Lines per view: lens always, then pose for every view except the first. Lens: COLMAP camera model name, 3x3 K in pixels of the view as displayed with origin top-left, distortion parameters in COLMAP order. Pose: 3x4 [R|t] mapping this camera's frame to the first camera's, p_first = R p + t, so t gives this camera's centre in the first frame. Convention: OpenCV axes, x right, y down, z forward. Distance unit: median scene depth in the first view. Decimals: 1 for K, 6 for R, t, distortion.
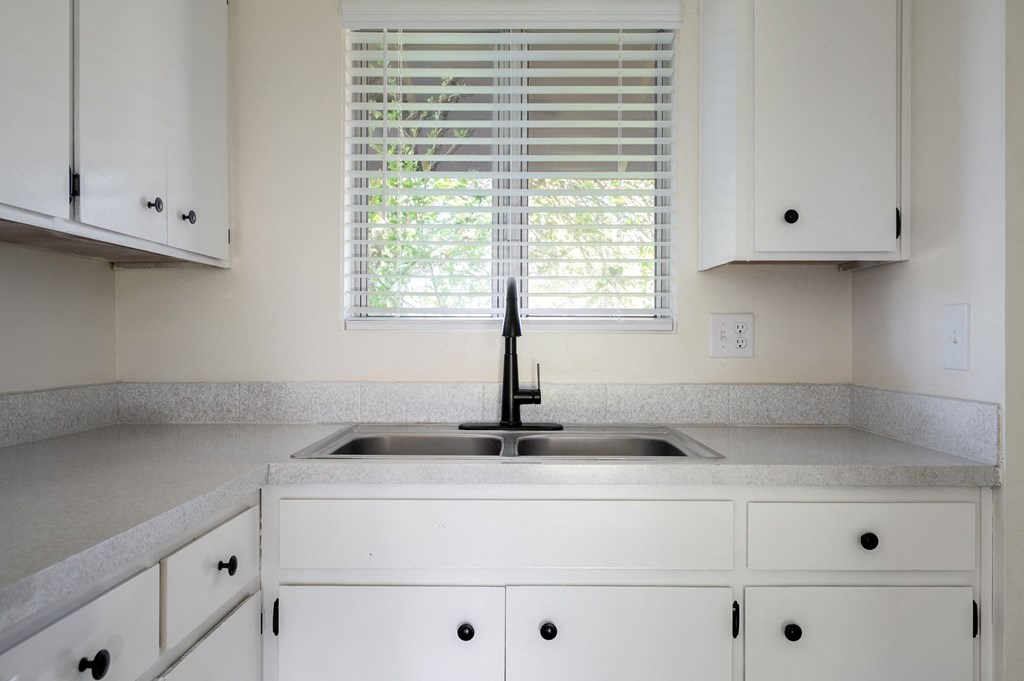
lens RADIAL K [[756.9, 0, 510.2], [0, 756.9, 343.3], [0, 0, 1]] dist [0.004070, -0.000336]
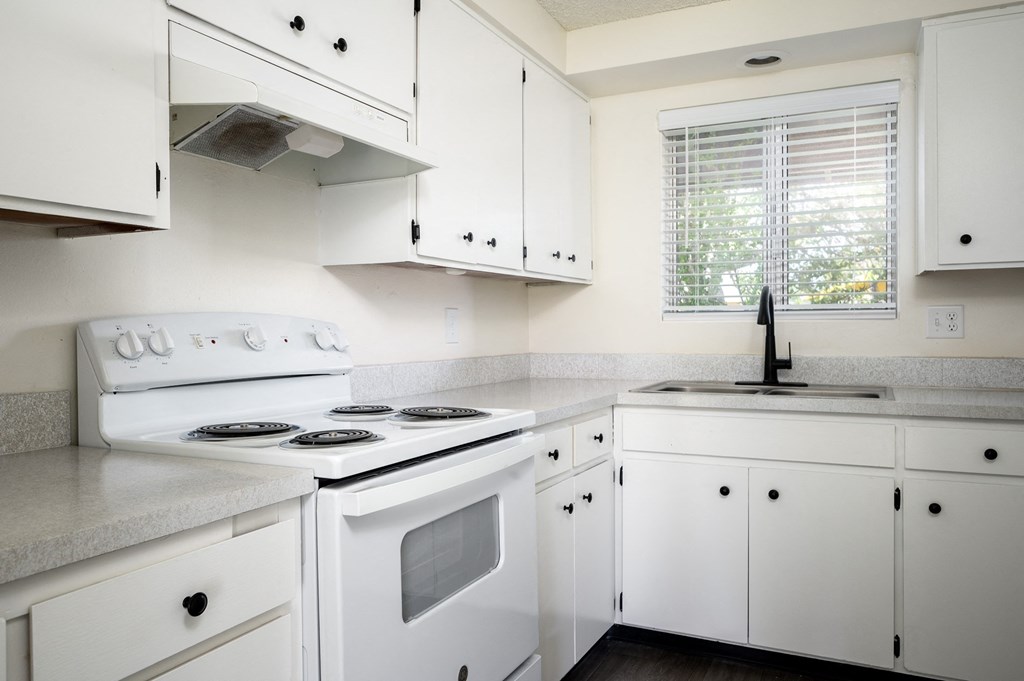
lens RADIAL K [[756.9, 0, 507.0], [0, 756.9, 343.1], [0, 0, 1]] dist [0.004070, -0.000336]
pose [[0.903280, 0.001049, -0.429050, 0.172334], [0.006051, 0.999866, 0.015185, 0.002669], [0.429009, -0.016313, 0.903153, -0.582527]]
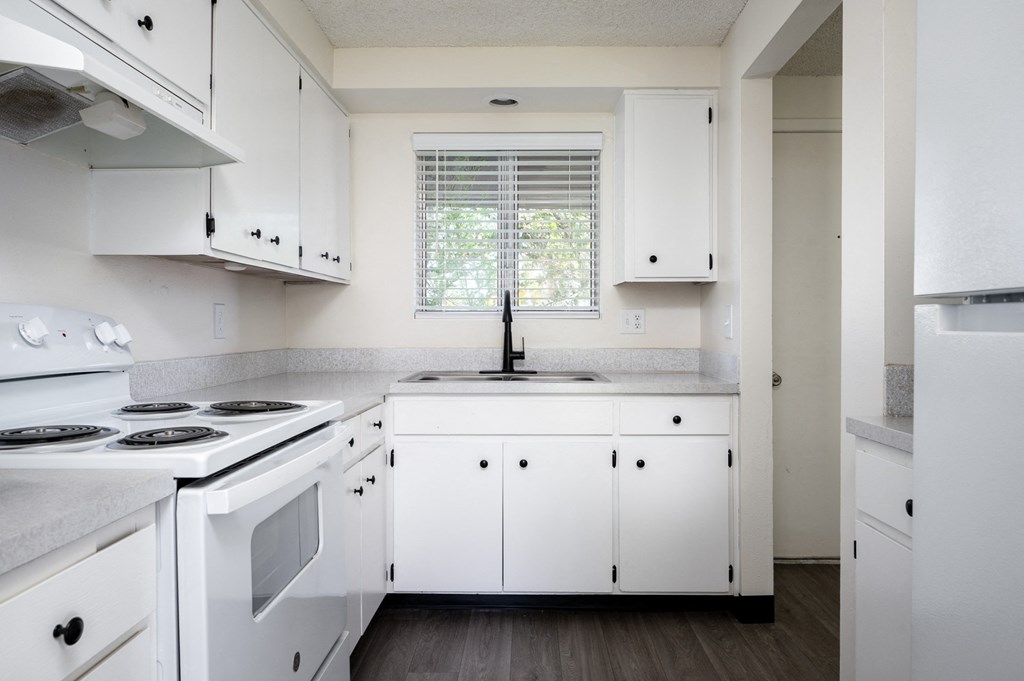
lens RADIAL K [[678.4, 0, 515.3], [0, 678.4, 334.0], [0, 0, 1]] dist [0.002193, 0.003211]
pose [[0.999960, -0.002928, -0.008476, 0.031713], [0.002994, 0.999965, 0.007825, 0.006628], [0.008453, -0.007850, 0.999933, -0.612949]]
